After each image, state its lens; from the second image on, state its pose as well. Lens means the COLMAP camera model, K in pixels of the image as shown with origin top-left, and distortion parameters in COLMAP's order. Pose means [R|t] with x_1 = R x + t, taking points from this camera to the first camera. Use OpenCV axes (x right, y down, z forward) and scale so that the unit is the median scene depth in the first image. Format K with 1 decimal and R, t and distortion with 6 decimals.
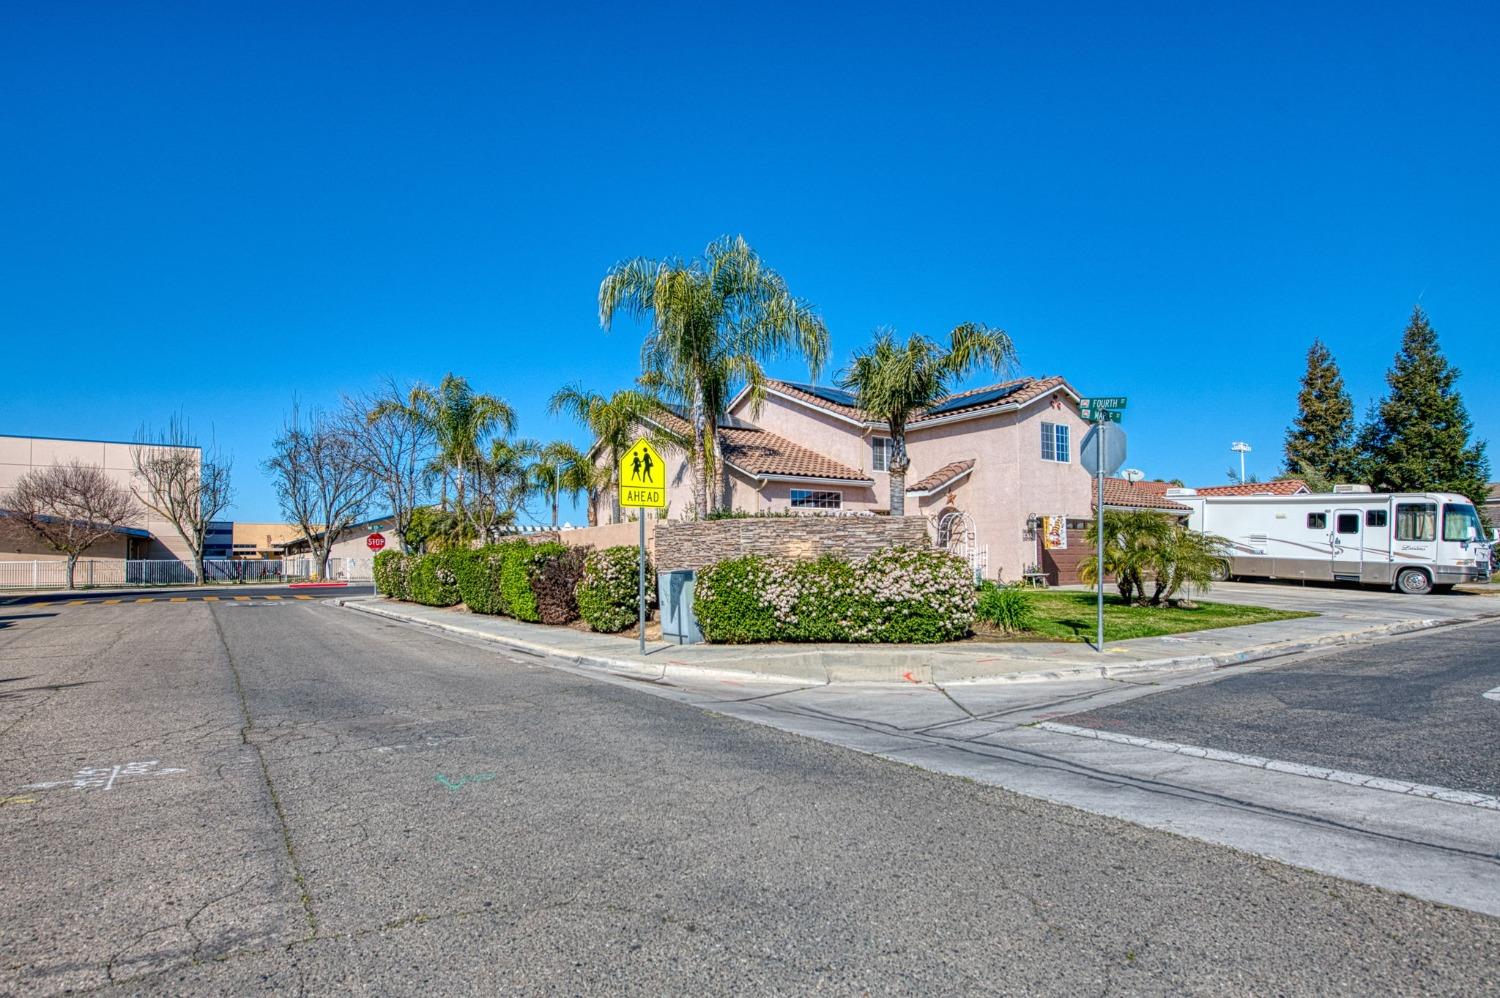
lens RADIAL K [[883.0, 0, 704.2], [0, 883.0, 531.4], [0, 0, 1]] dist [-0.000334, -0.015833]
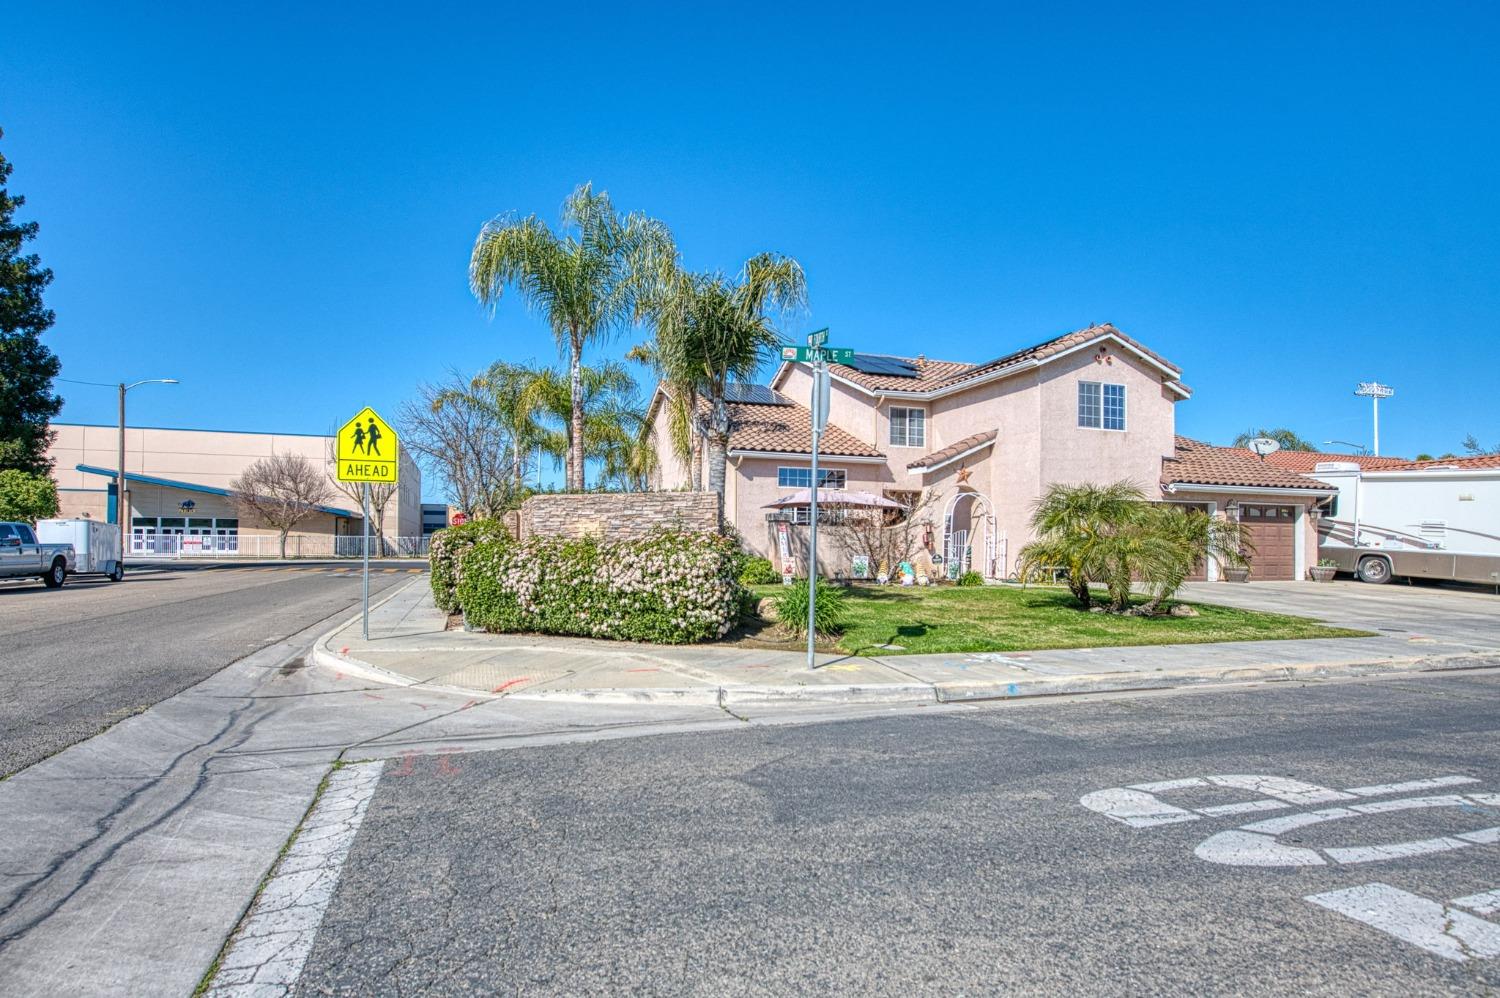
lens RADIAL K [[850.1, 0, 657.5], [0, 850.1, 530.3], [0, 0, 1]] dist [-0.002954, -0.001715]
pose [[0.946969, 0.013460, -0.321044, 0.272326], [-0.007961, 0.999798, 0.018436, 0.002553], [0.321227, -0.014903, 0.946885, 0.131280]]
